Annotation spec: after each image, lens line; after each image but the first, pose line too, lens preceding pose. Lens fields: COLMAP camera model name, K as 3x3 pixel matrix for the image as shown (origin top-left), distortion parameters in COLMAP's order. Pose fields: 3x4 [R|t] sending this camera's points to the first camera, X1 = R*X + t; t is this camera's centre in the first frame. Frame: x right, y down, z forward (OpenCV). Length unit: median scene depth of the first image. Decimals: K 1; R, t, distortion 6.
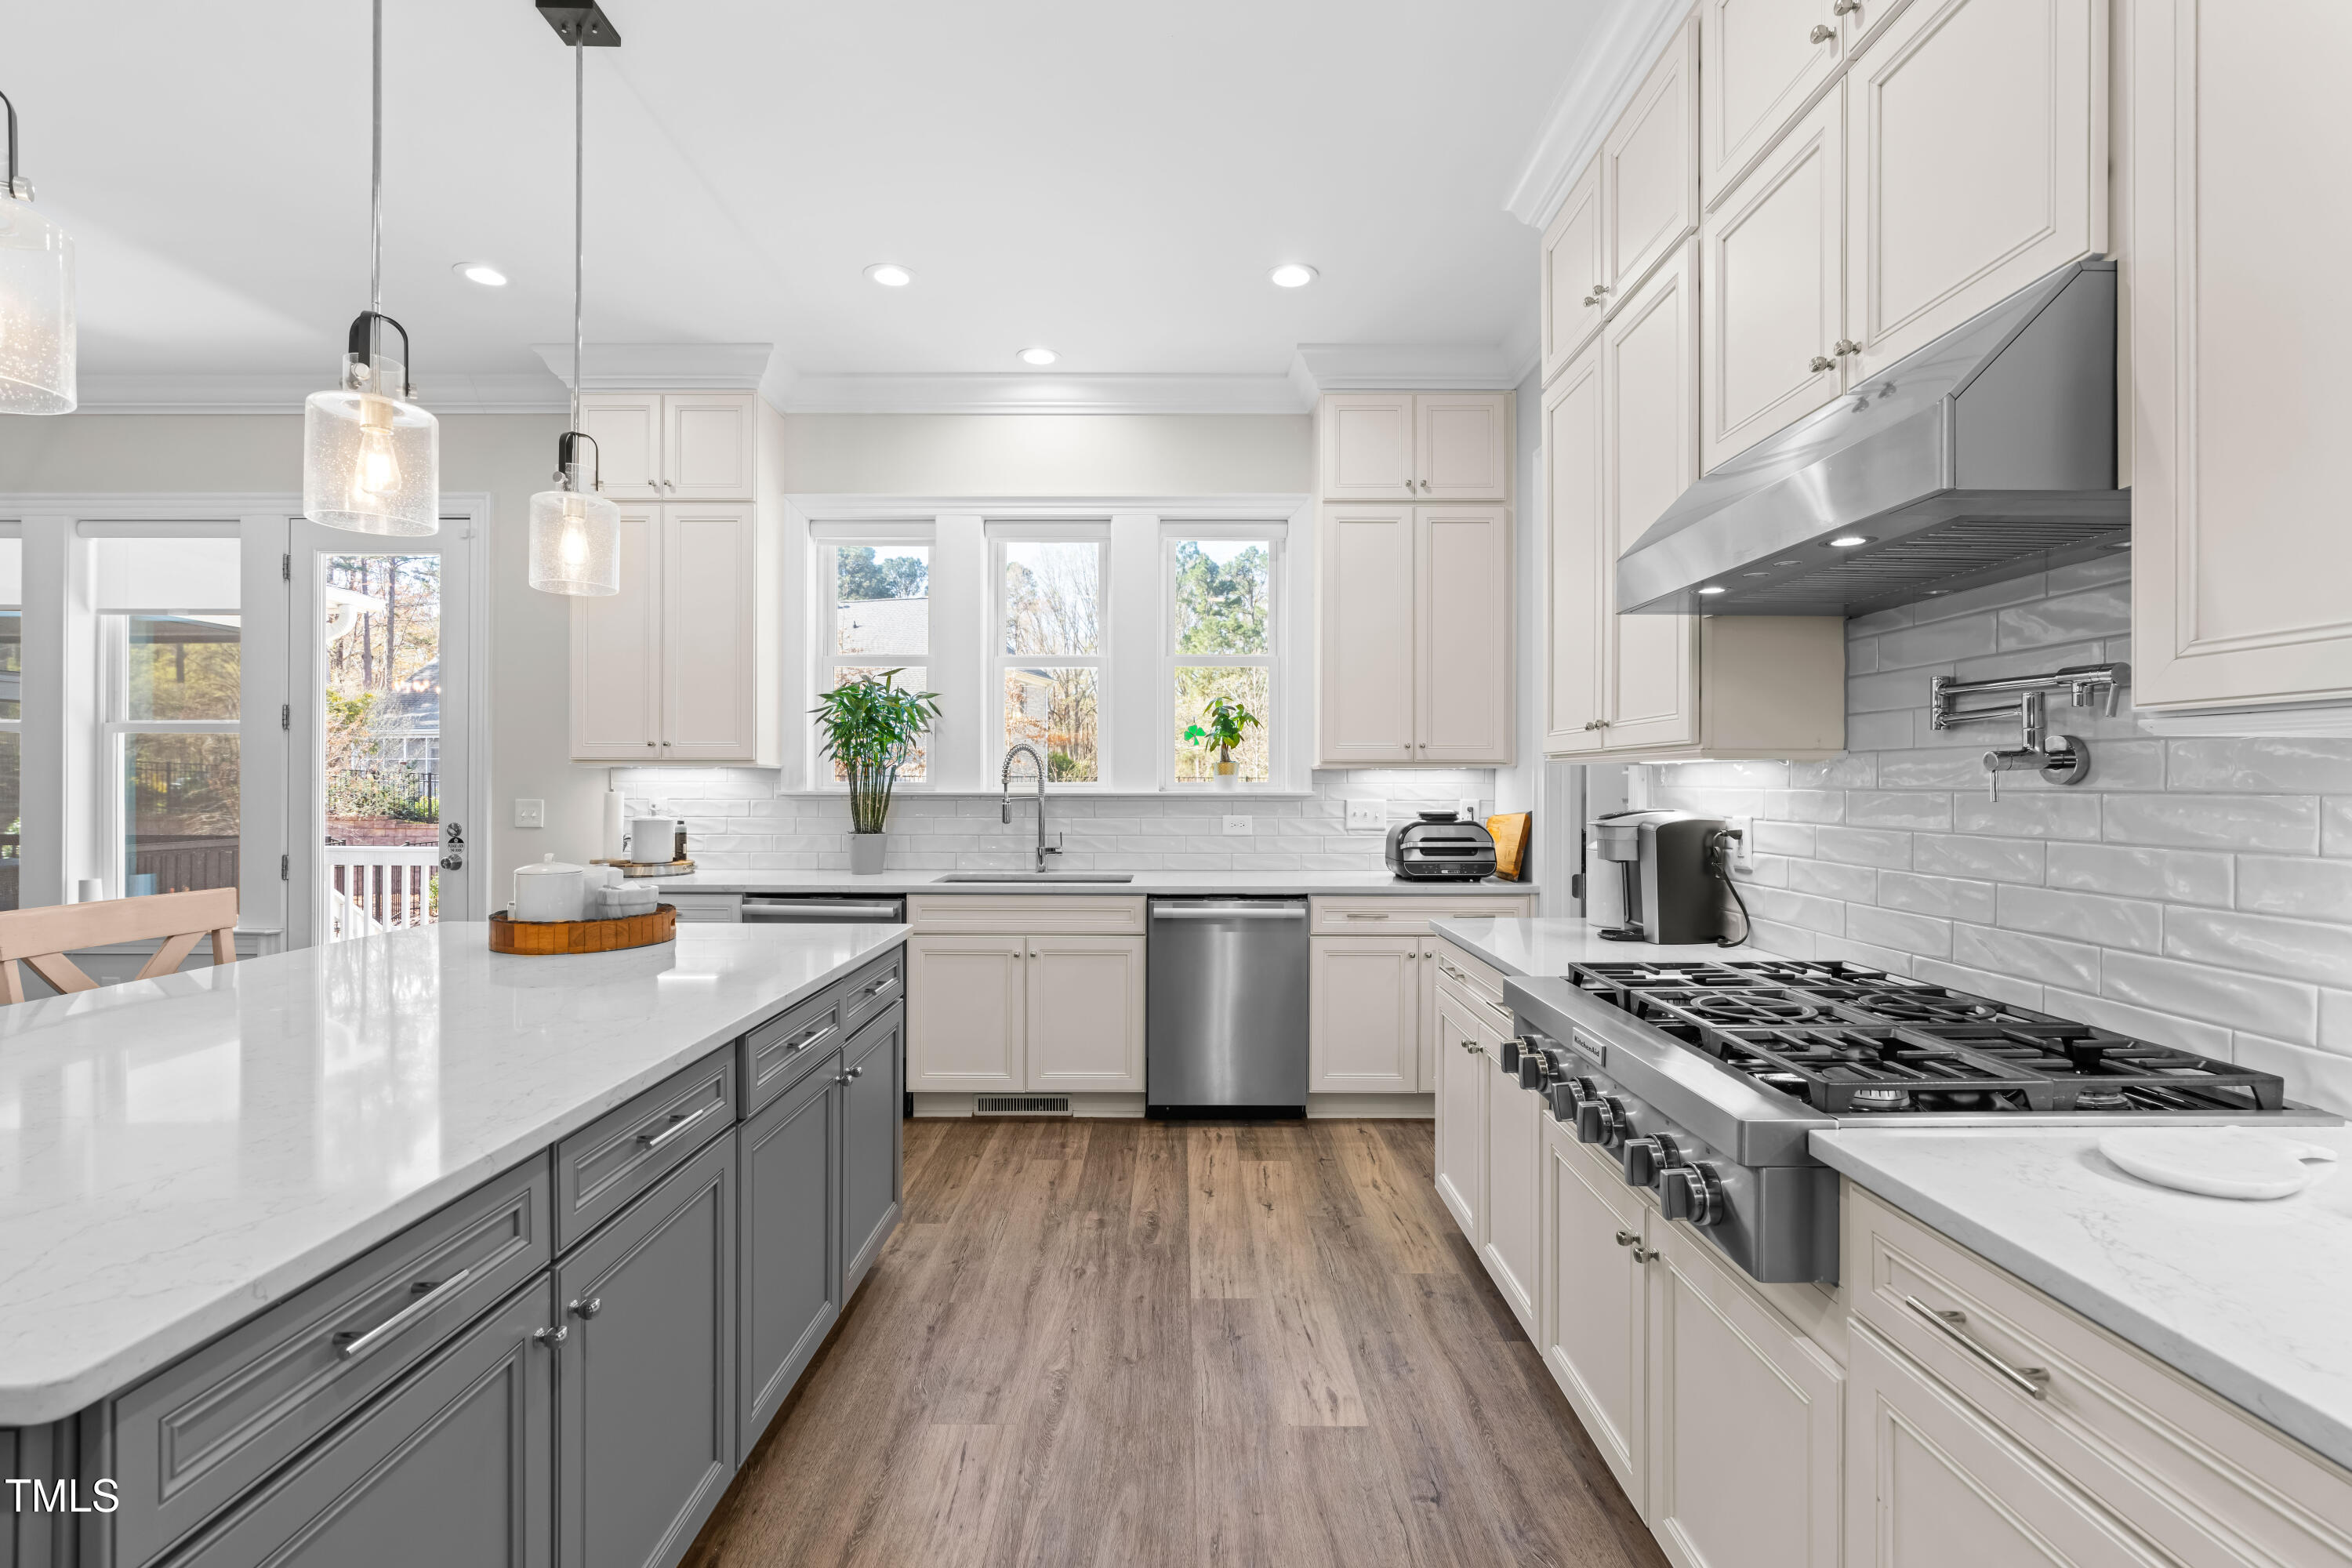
lens RADIAL K [[1059.3, 0, 1179.3], [0, 1059.3, 783.0], [0, 0, 1]] dist [-0.013134, 0.005486]
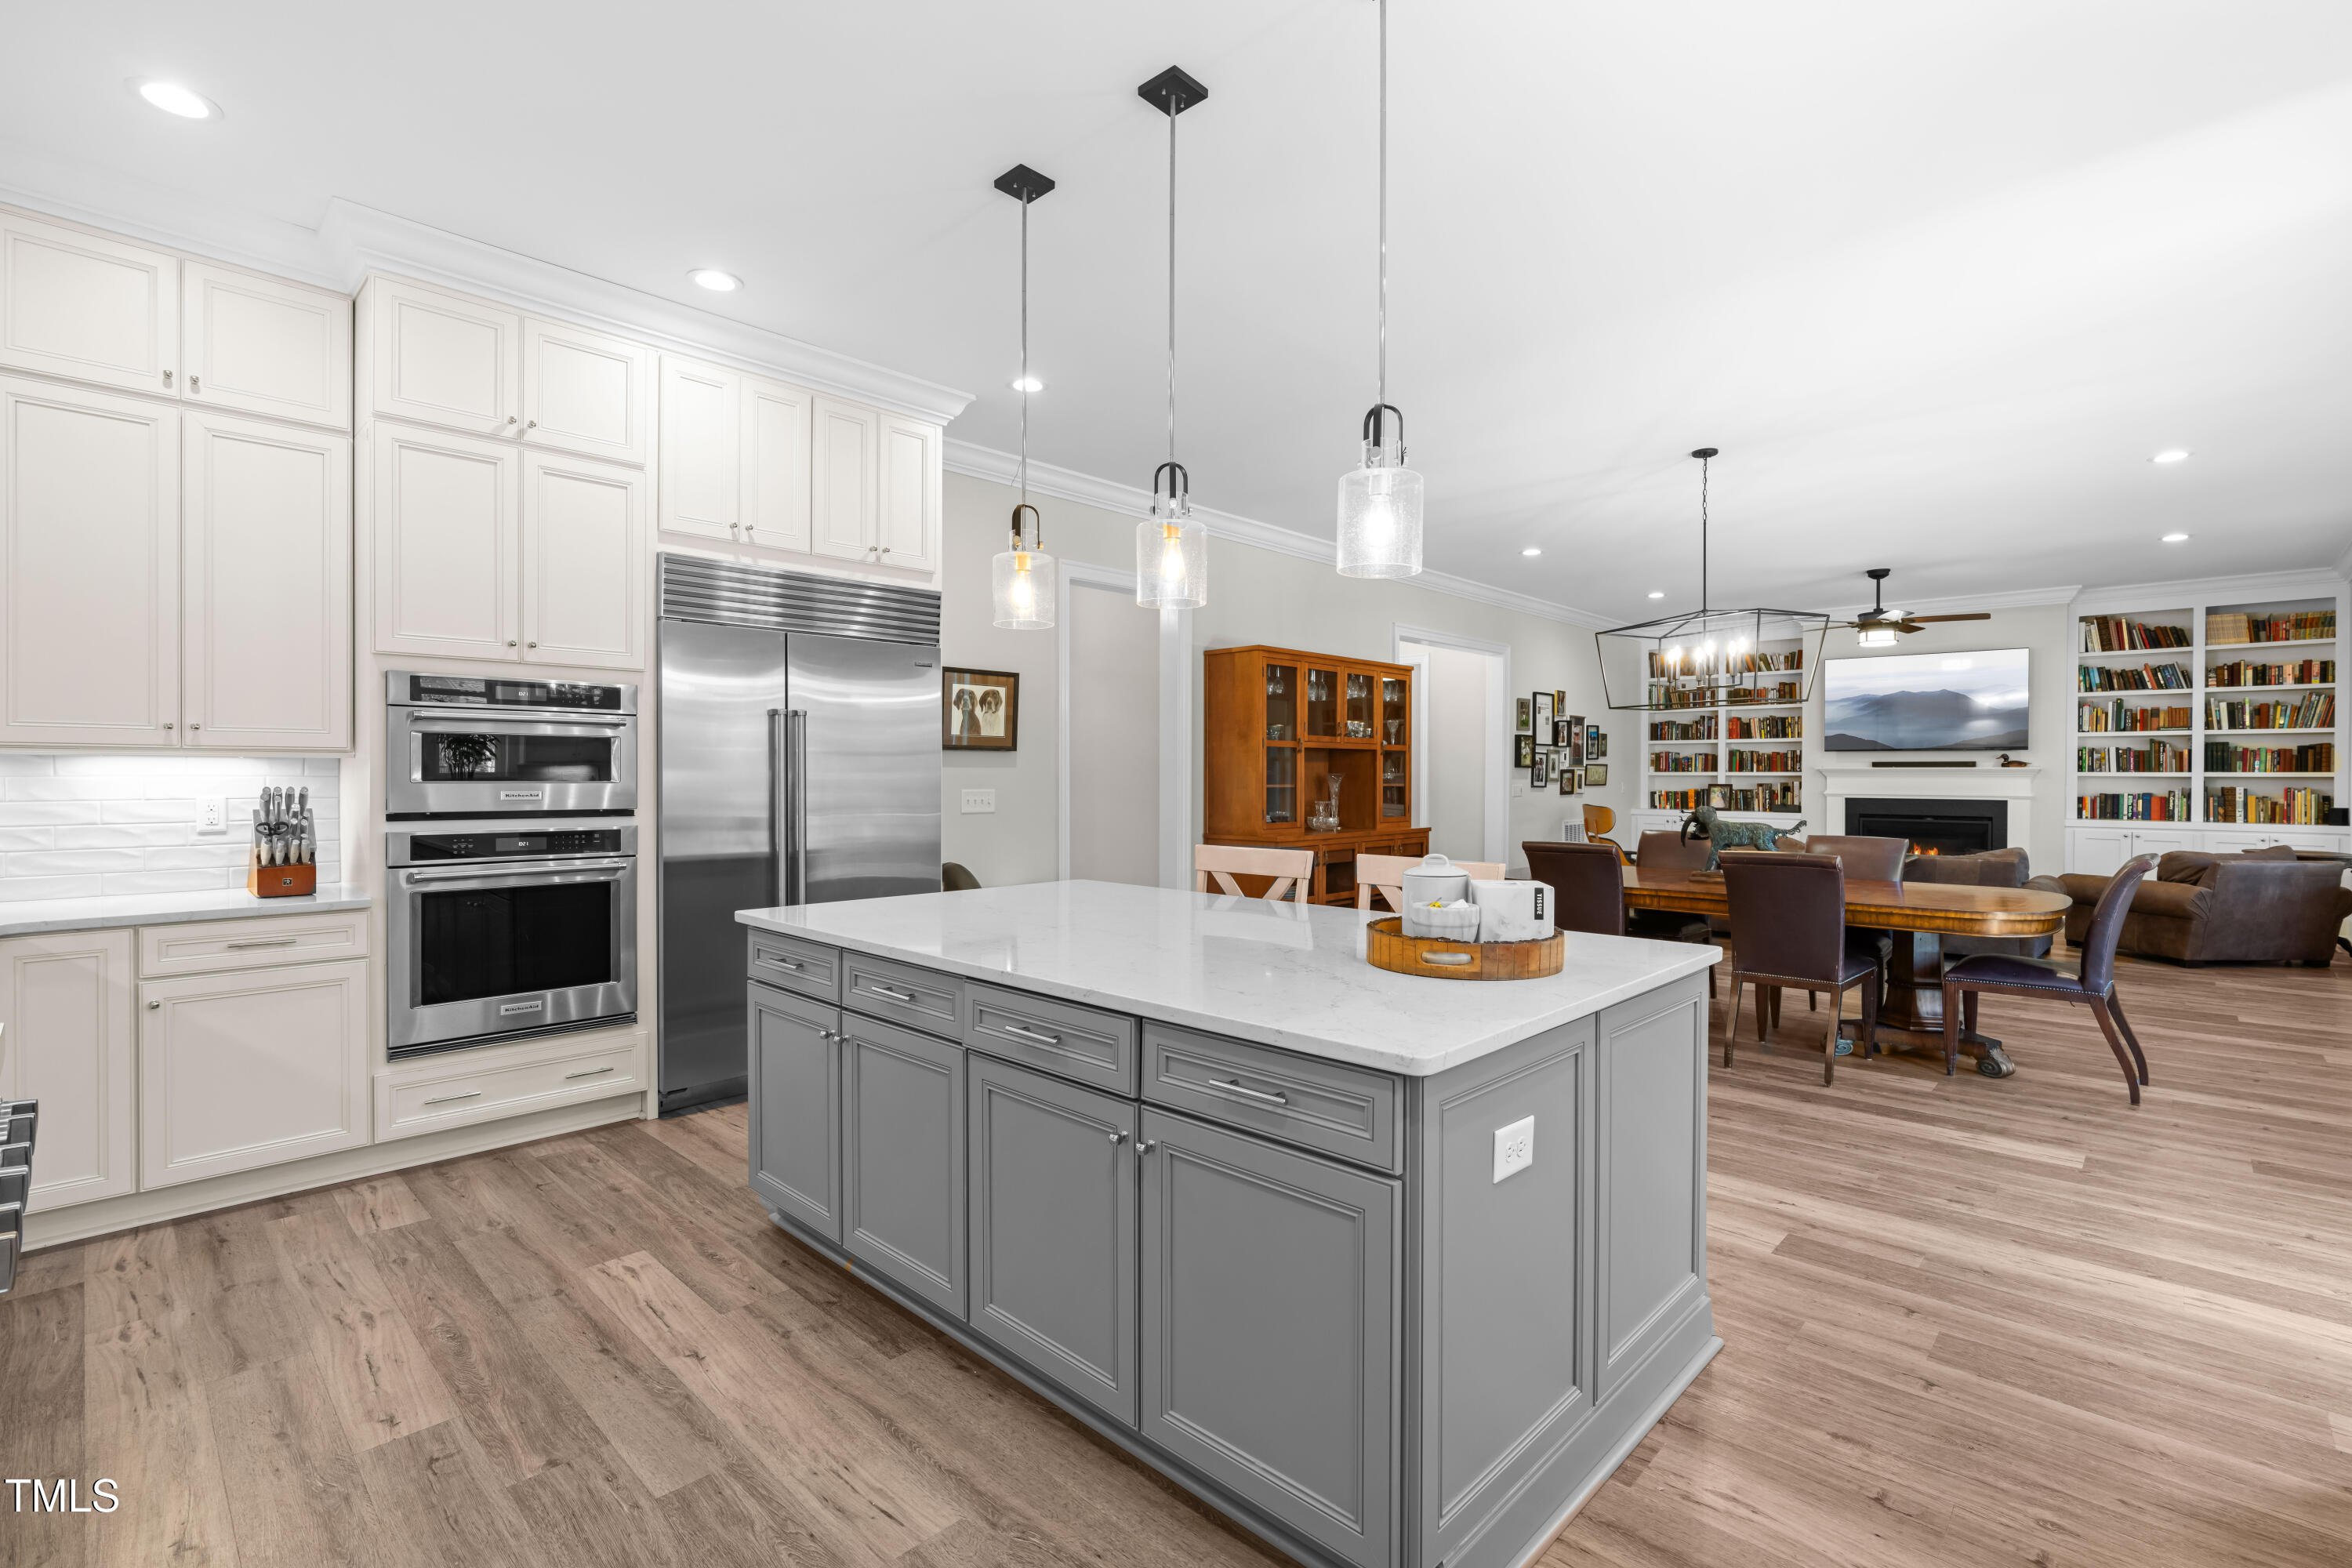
lens RADIAL K [[1059.3, 0, 1181.2], [0, 1059.3, 771.8], [0, 0, 1]] dist [-0.013134, 0.005486]
pose [[-0.690643, -0.005044, -0.723178, 0.140031], [-0.005089, 0.999985, -0.002114, -0.001824], [0.723178, 0.002220, -0.690658, 0.900853]]
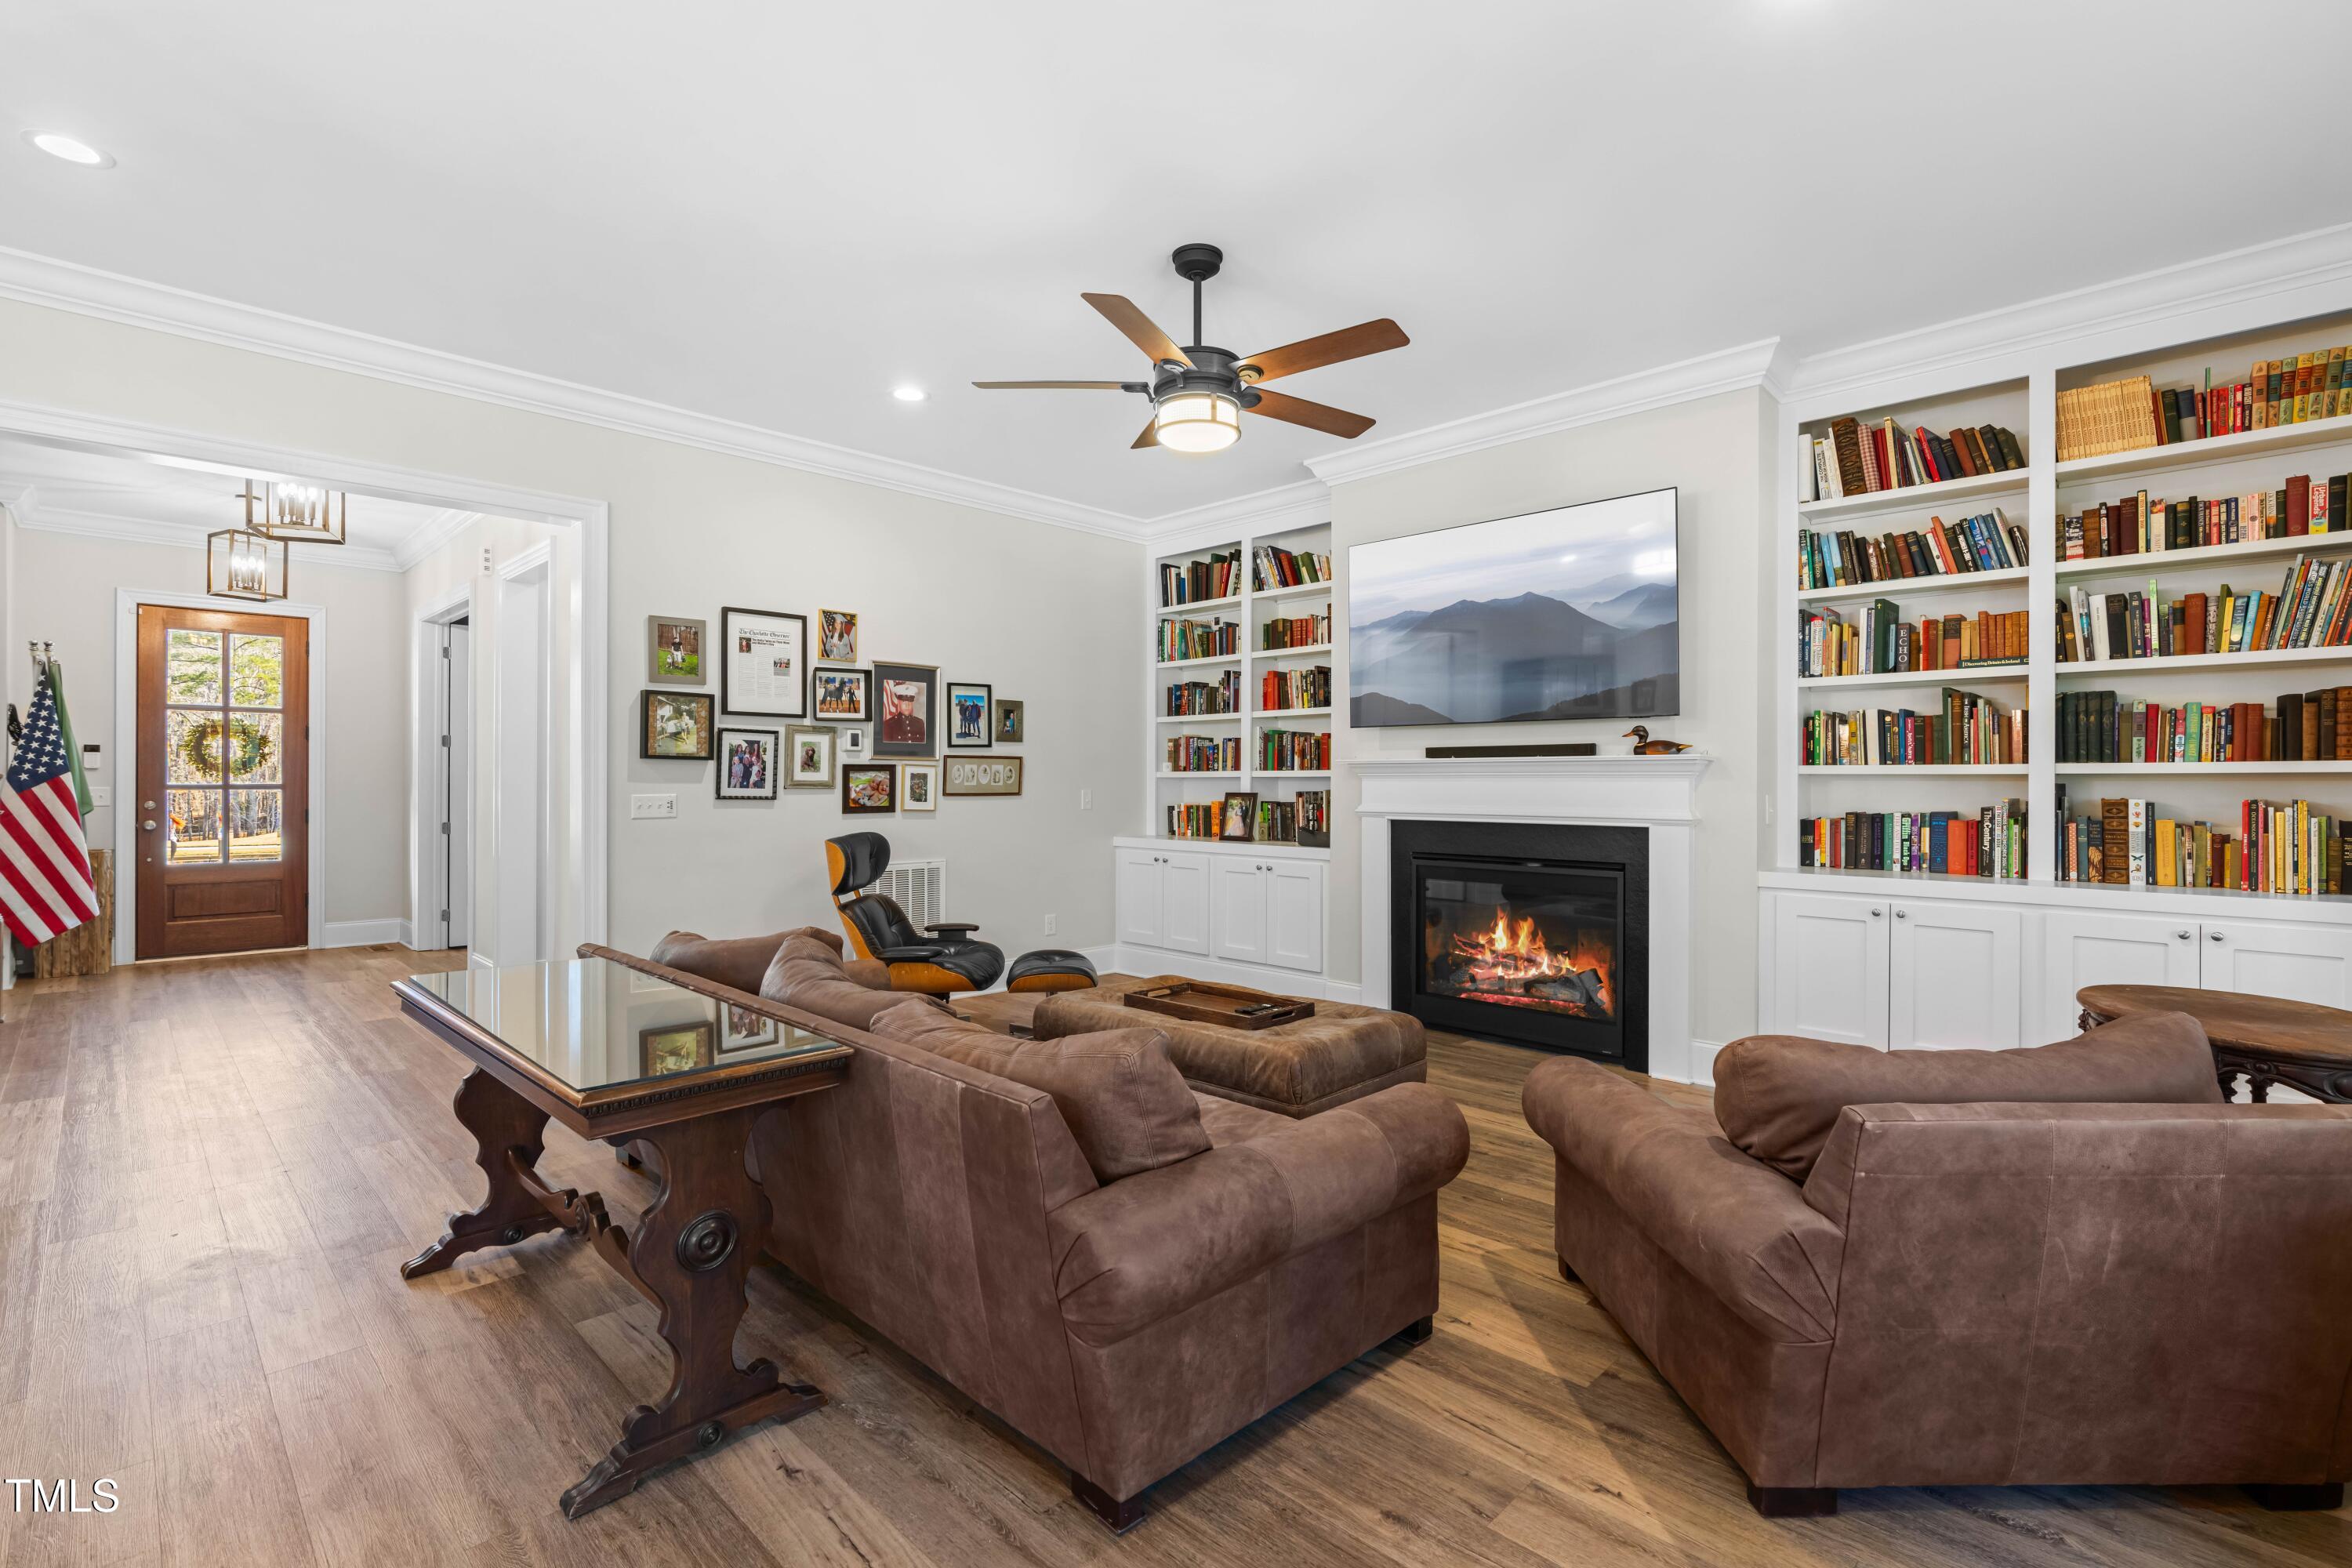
lens RADIAL K [[1059.3, 0, 1199.3], [0, 1059.3, 770.0], [0, 0, 1]] dist [-0.013134, 0.005486]
pose [[-0.700829, -0.017594, -0.713113, -1.835796], [-0.008087, 0.999828, -0.016720, 0.011220], [0.713284, -0.005951, -0.700850, 1.046489]]
